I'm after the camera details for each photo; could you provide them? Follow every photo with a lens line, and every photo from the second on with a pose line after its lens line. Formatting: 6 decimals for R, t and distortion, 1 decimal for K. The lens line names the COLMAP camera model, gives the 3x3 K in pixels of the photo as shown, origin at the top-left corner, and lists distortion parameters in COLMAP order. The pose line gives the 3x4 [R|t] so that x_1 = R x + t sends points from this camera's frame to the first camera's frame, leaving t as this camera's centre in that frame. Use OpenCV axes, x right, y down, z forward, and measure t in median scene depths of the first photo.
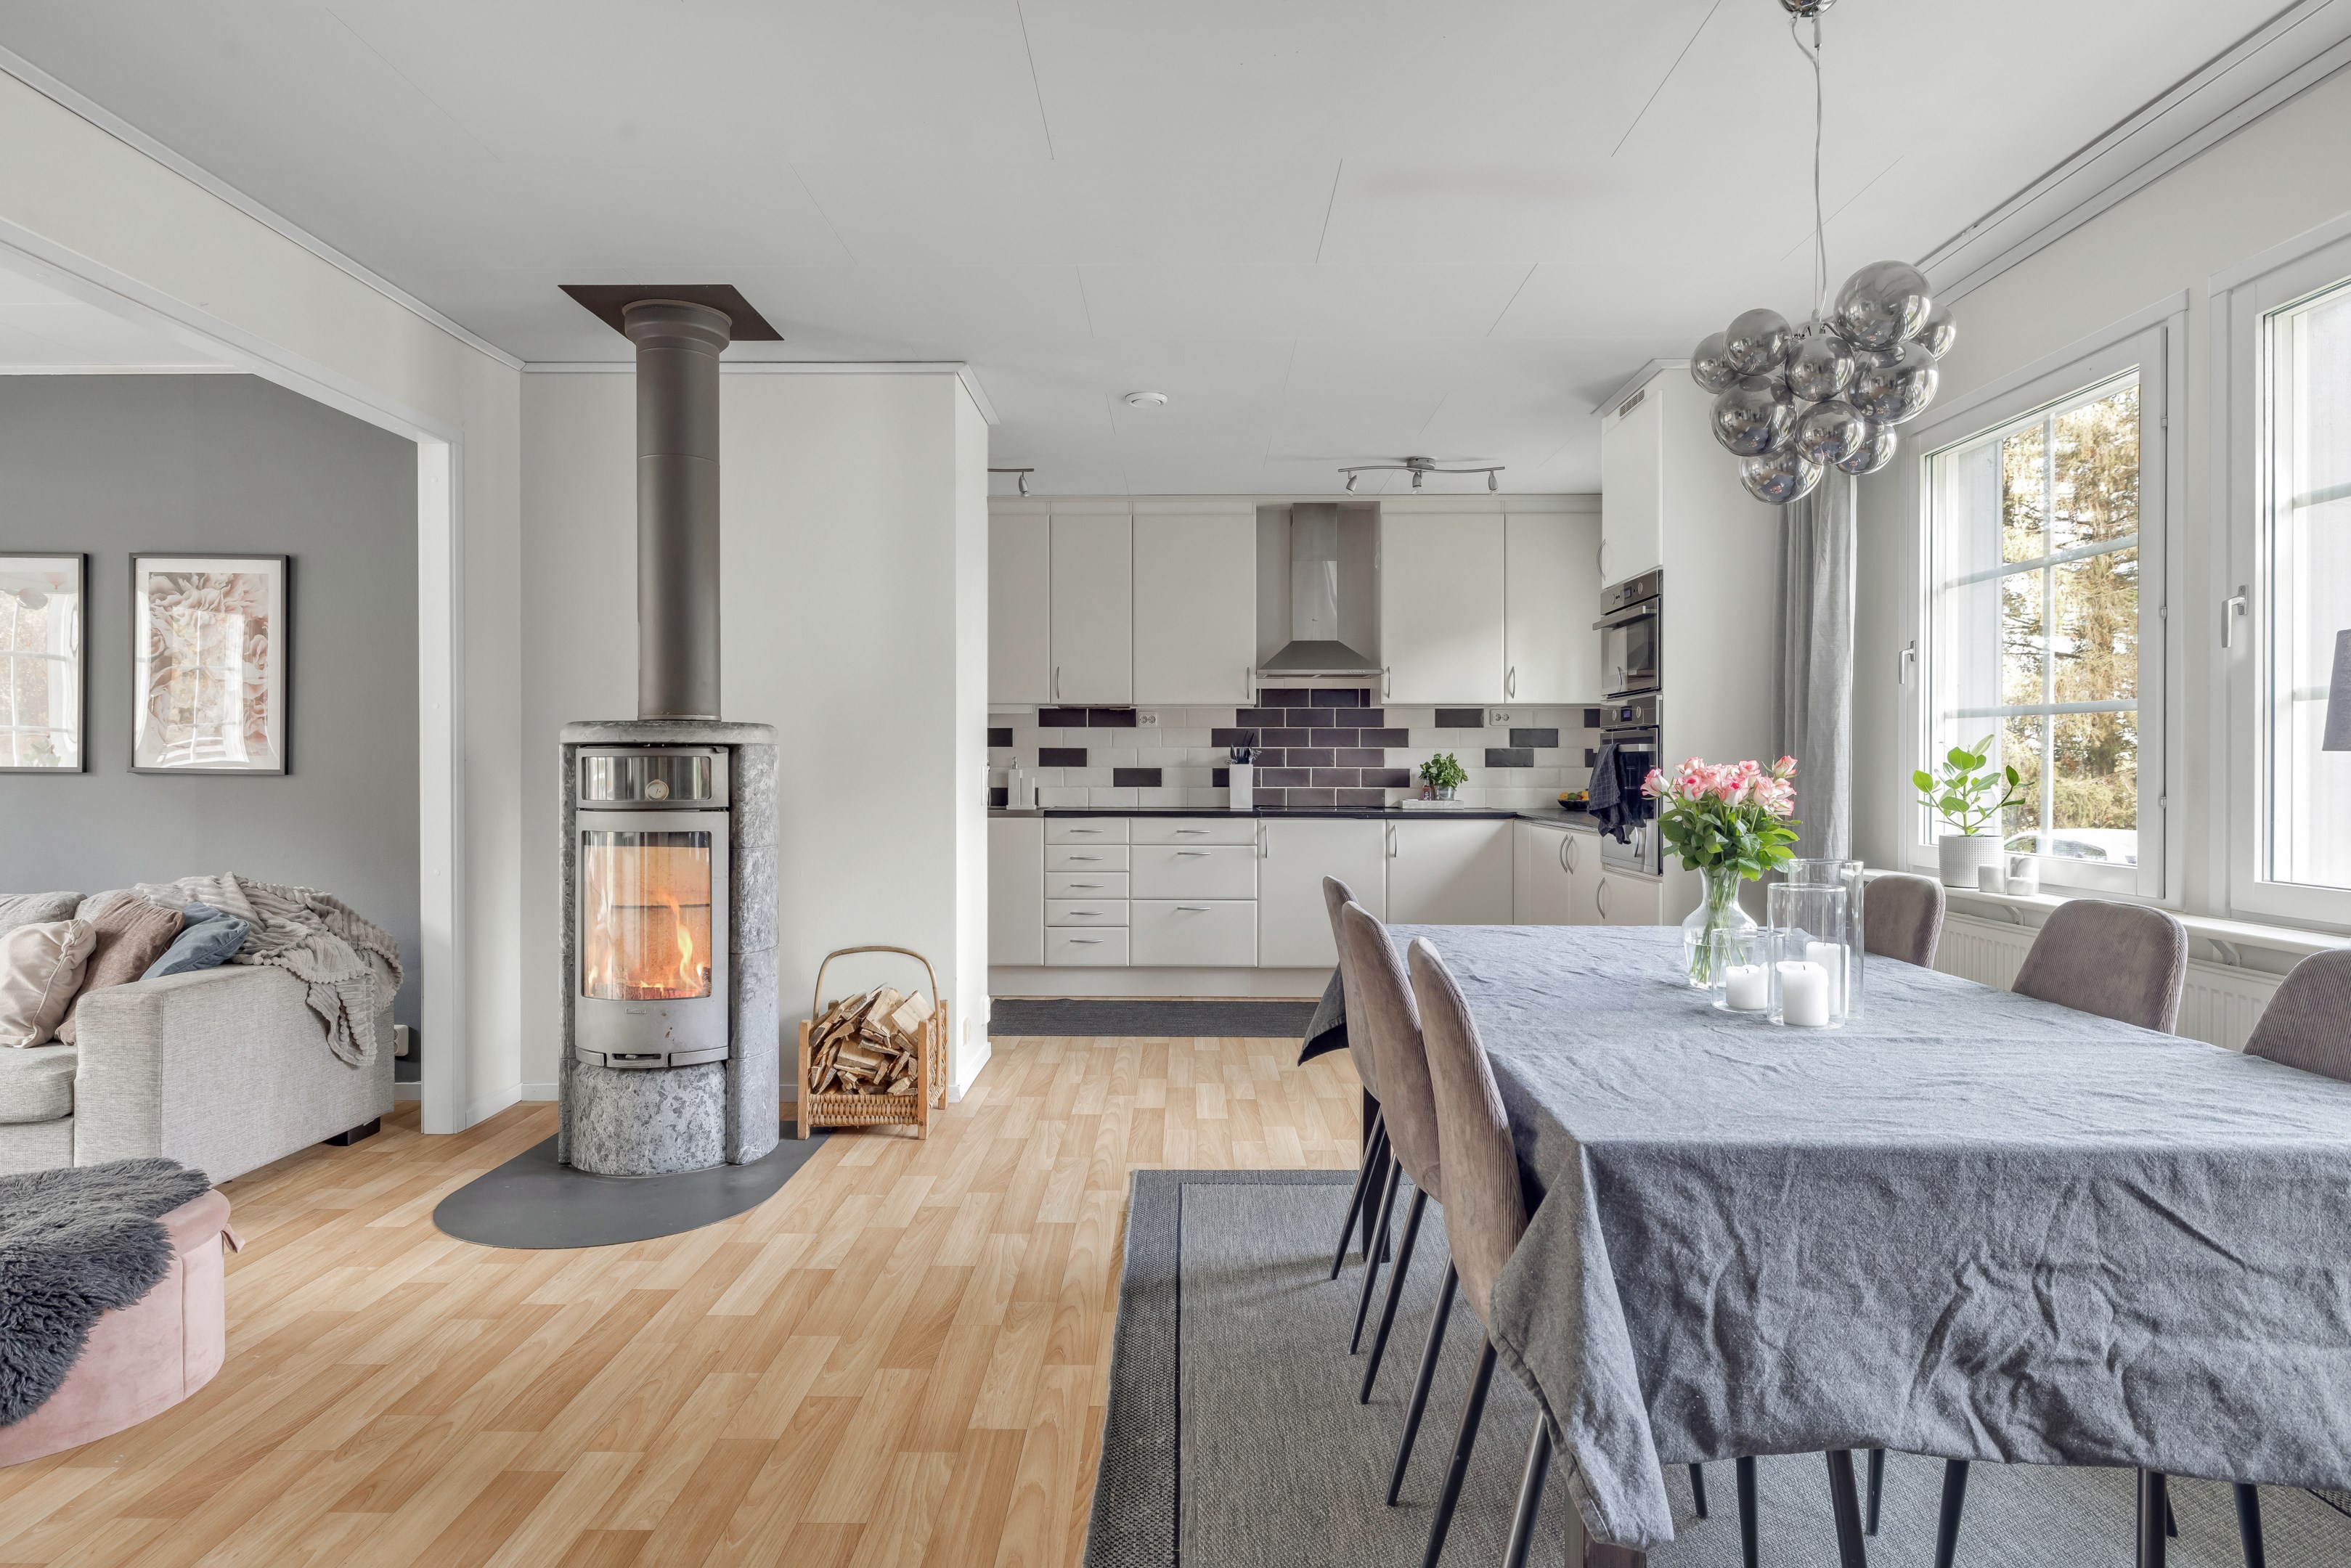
lens RADIAL K [[1338.6, 0, 1172.4], [0, 1338.6, 772.7], [0, 0, 1]] dist [0.003008, 0.000451]
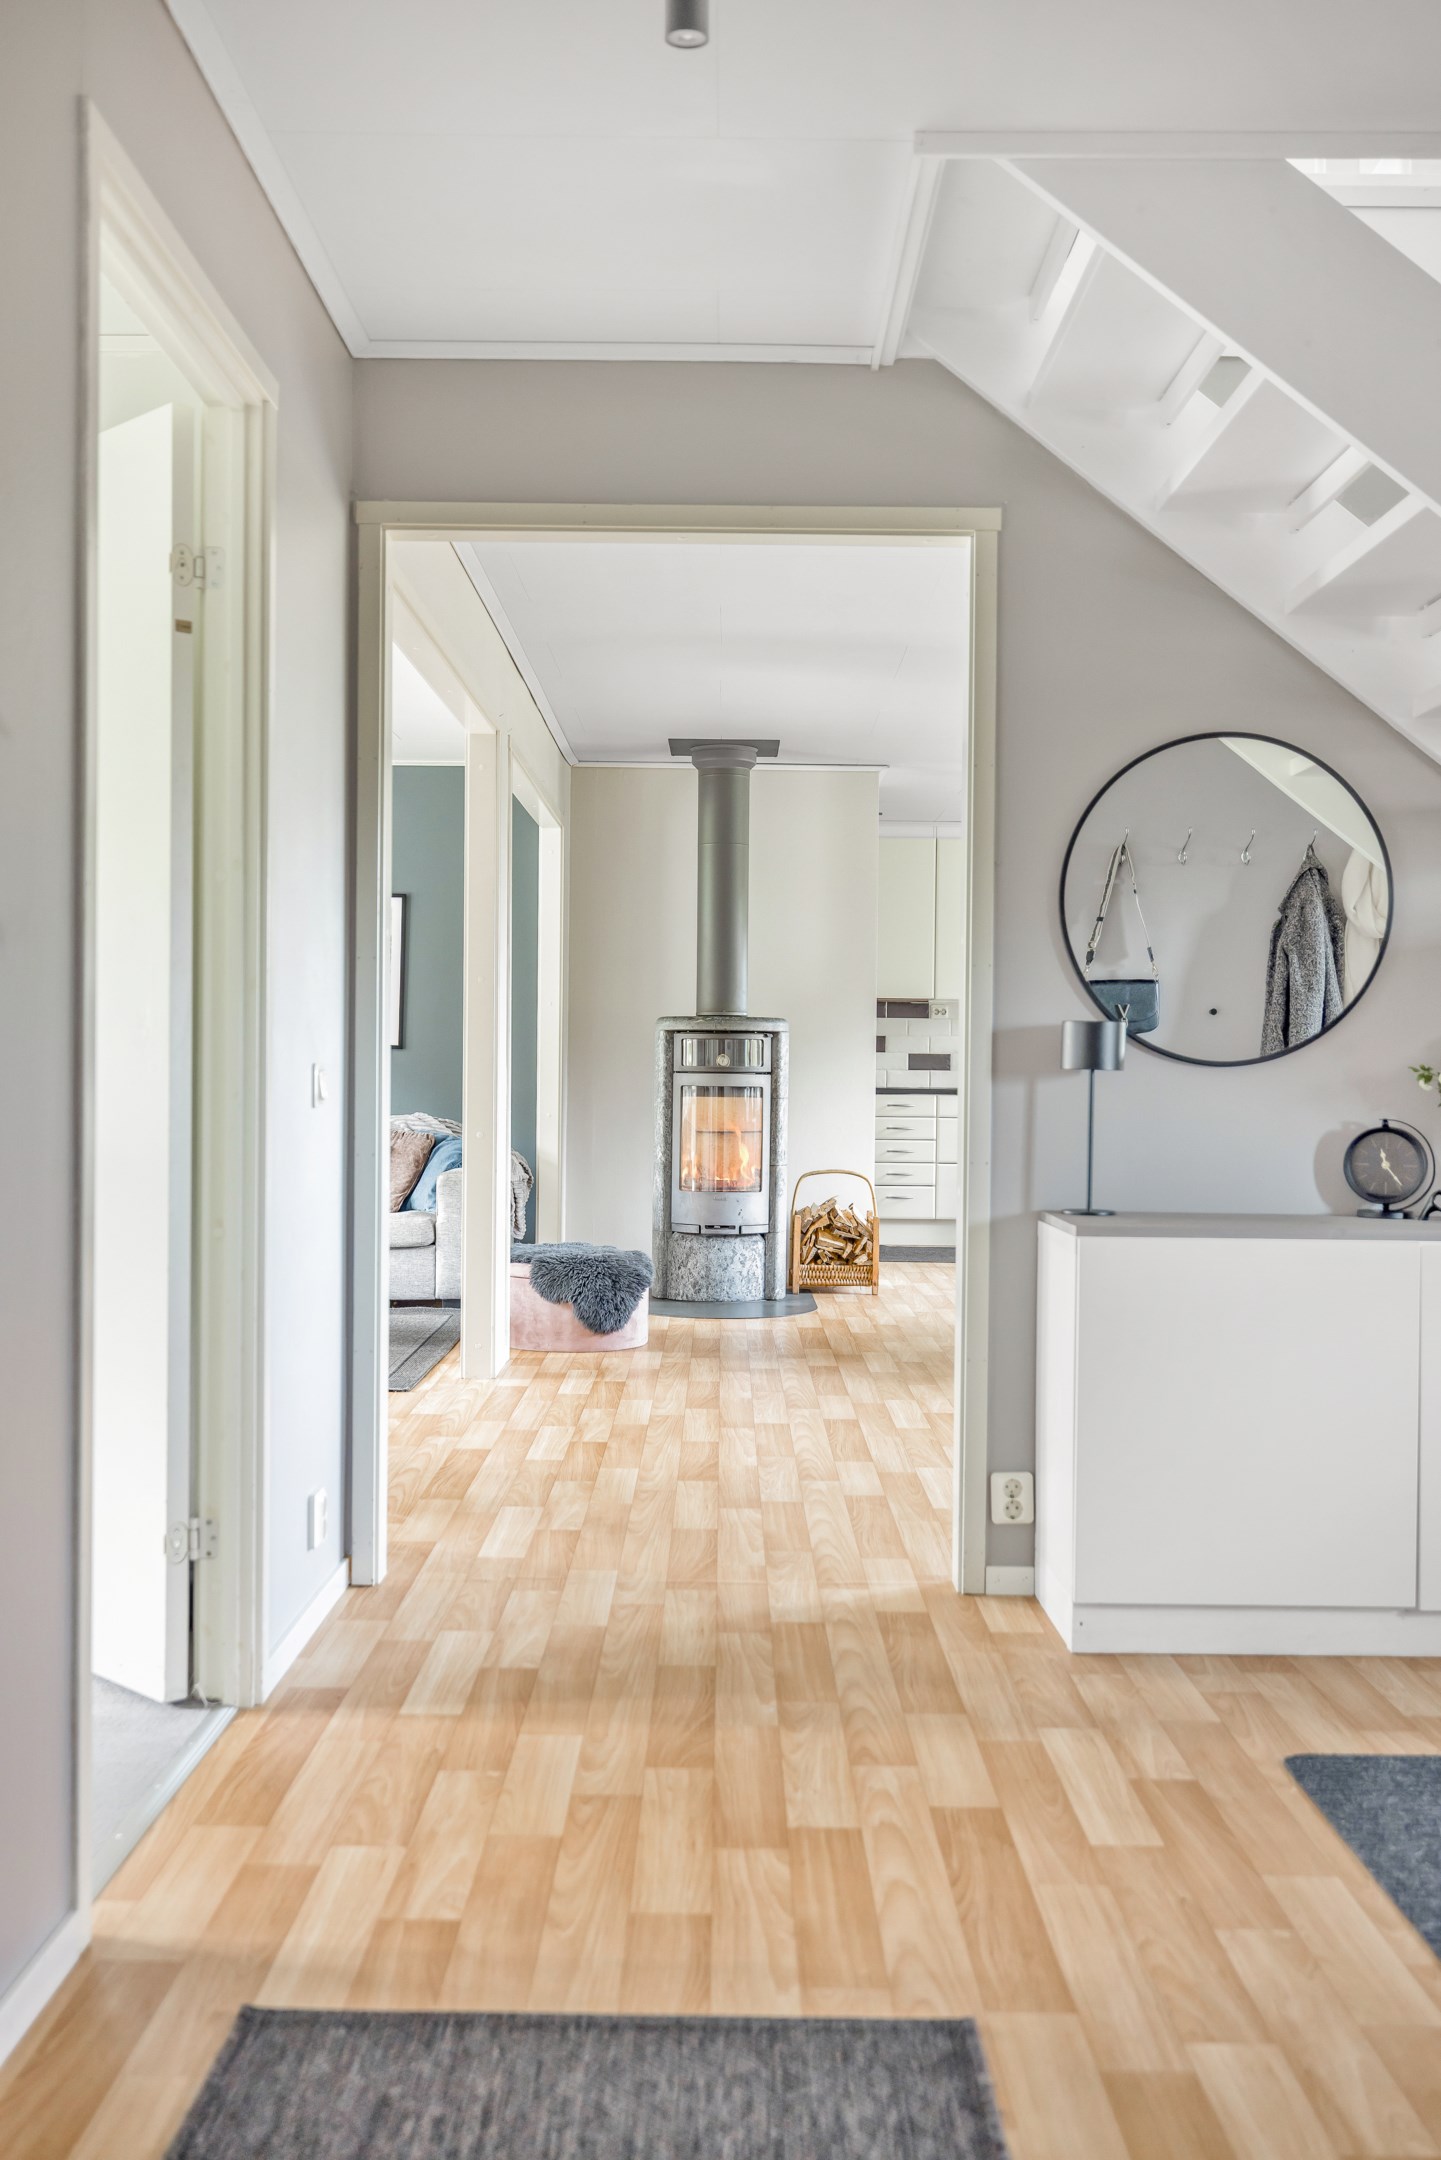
lens RADIAL K [[2019.9, 0, 720.5], [0, 2019.9, 1080.0], [0, 0, 1]] dist [0.002303, -0.000093]
pose [[0.999880, 0.011877, 0.009934, -0.410999], [-0.011918, 0.999921, 0.004095, 0.026002], [-0.009885, -0.004213, 0.999942, -1.355022]]
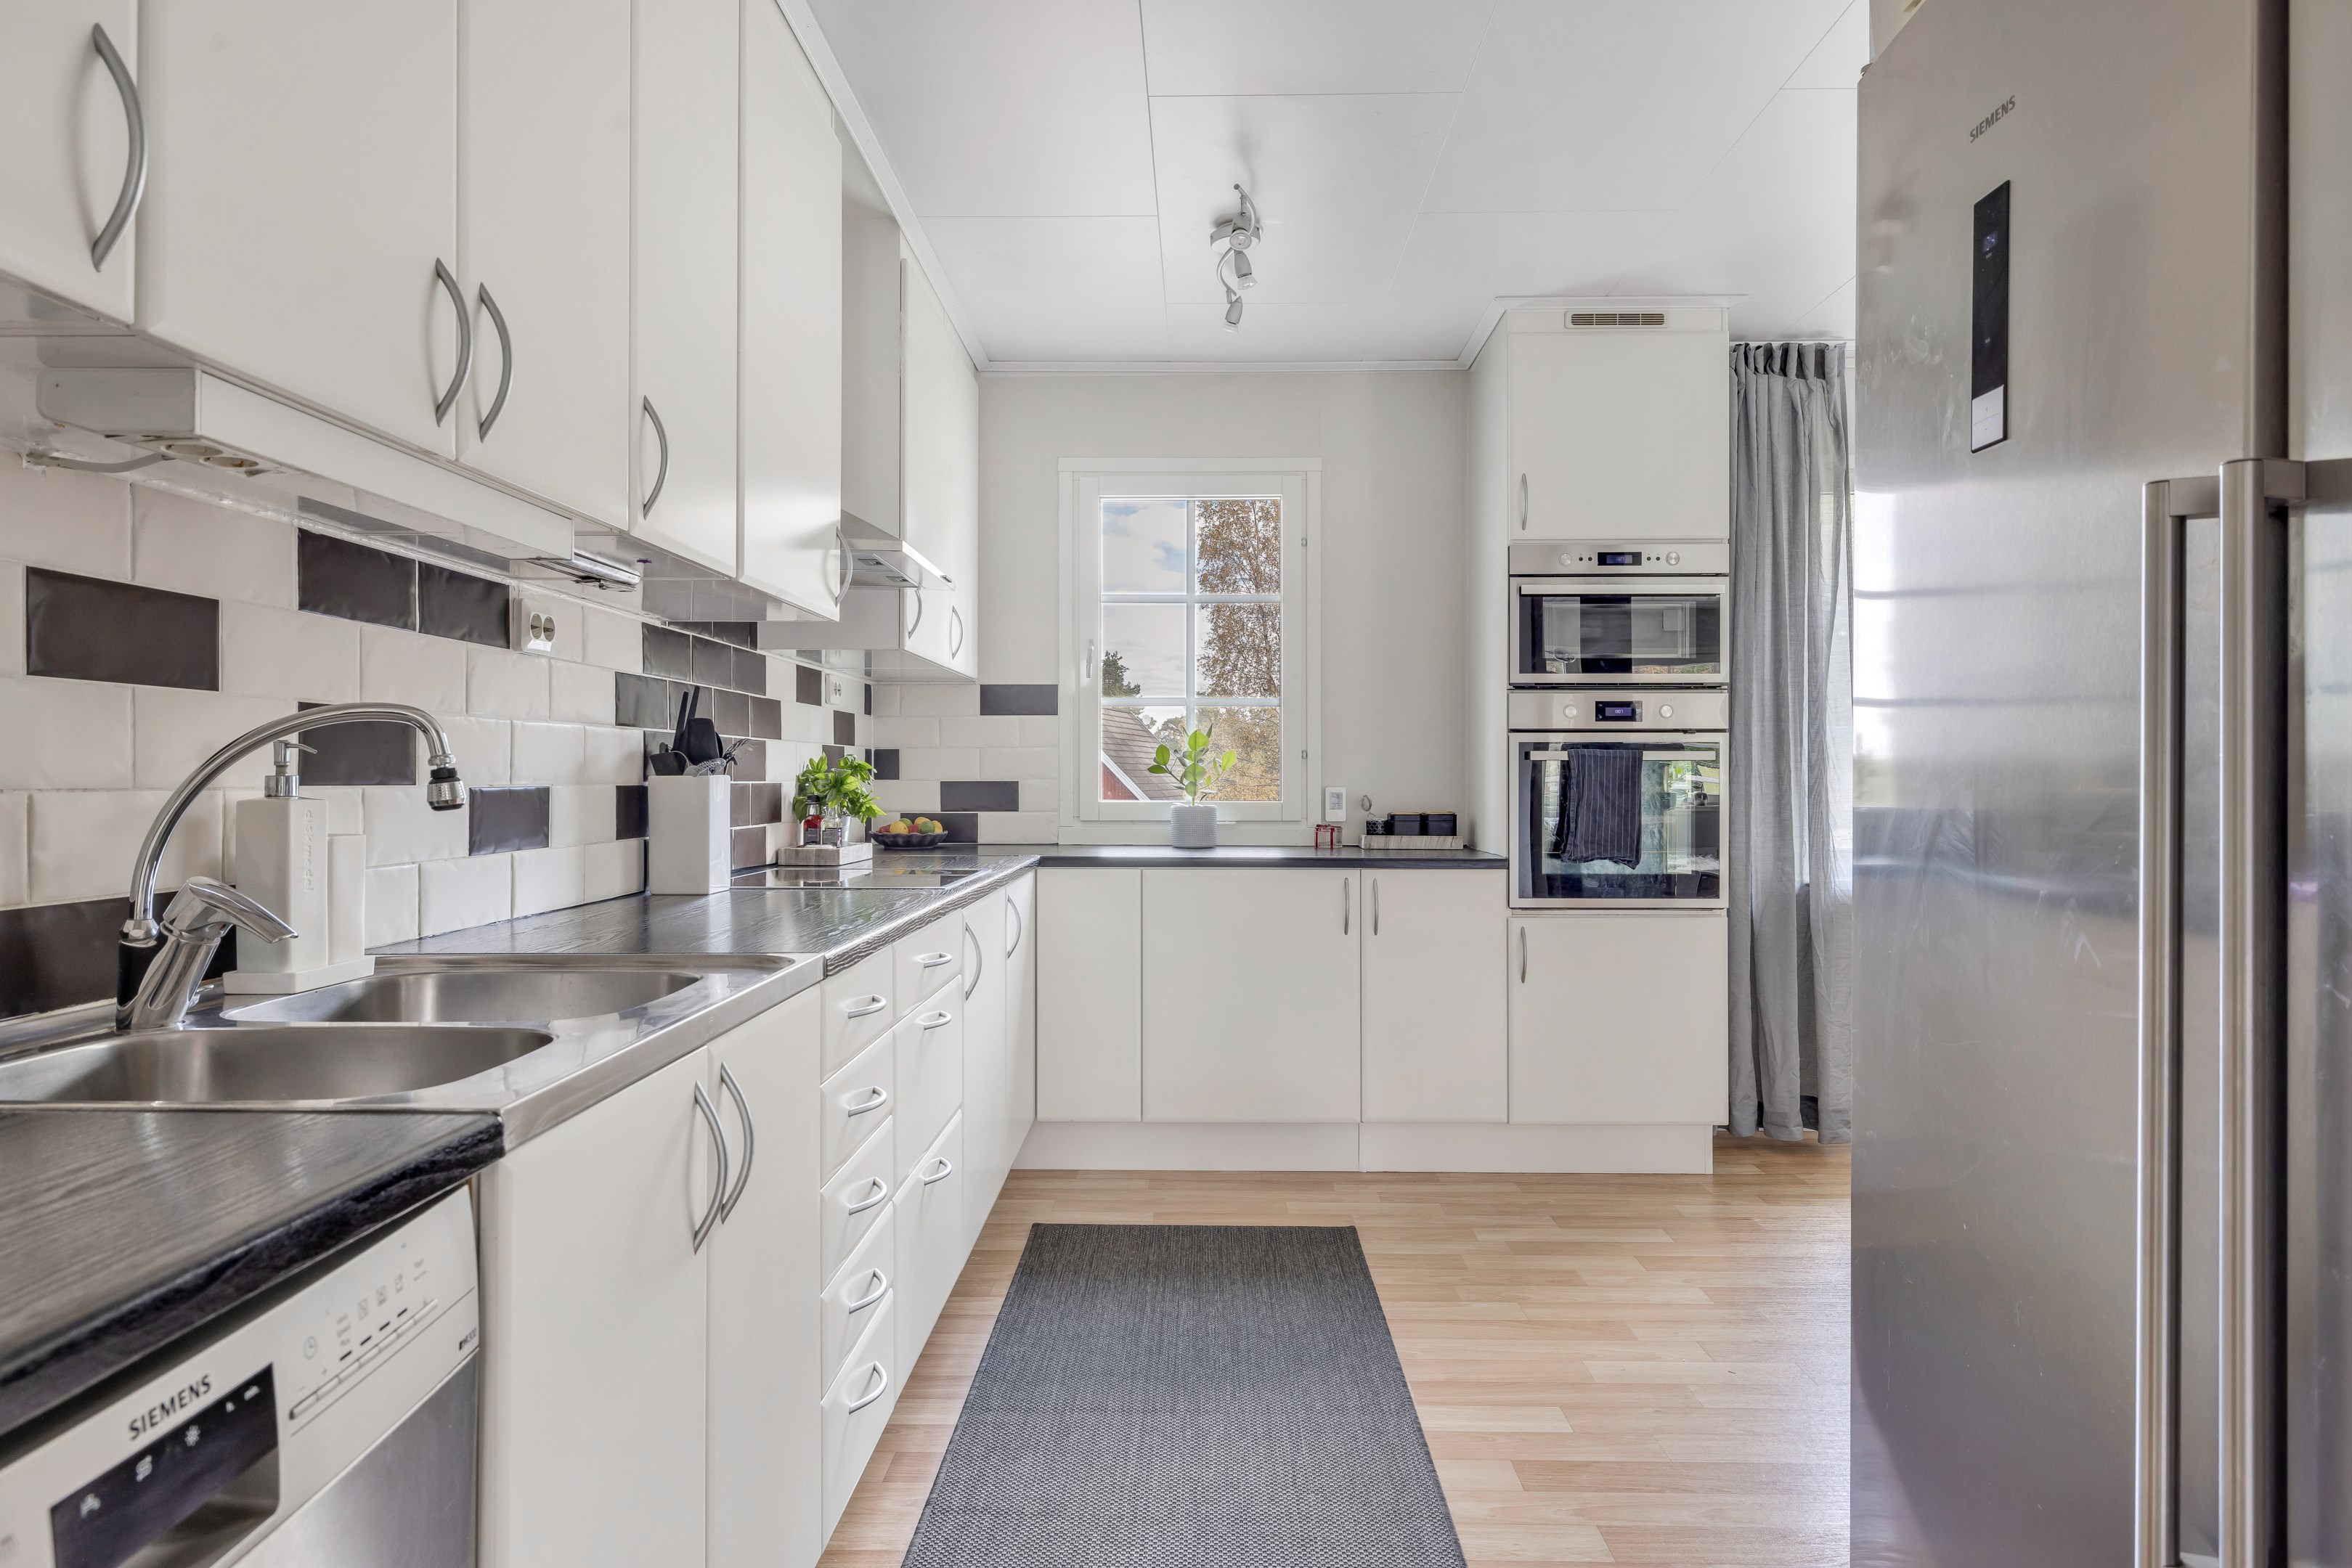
lens RADIAL K [[1439.9, 0, 1176.0], [0, 1439.9, 784.0], [0, 0, 1]] dist [-0.002253, 0.000030]
pose [[0.008131, -0.007282, 0.999940, -0.635888], [0.003731, 0.999967, 0.007252, -0.011587], [-0.999960, 0.003672, 0.008158, 1.568212]]
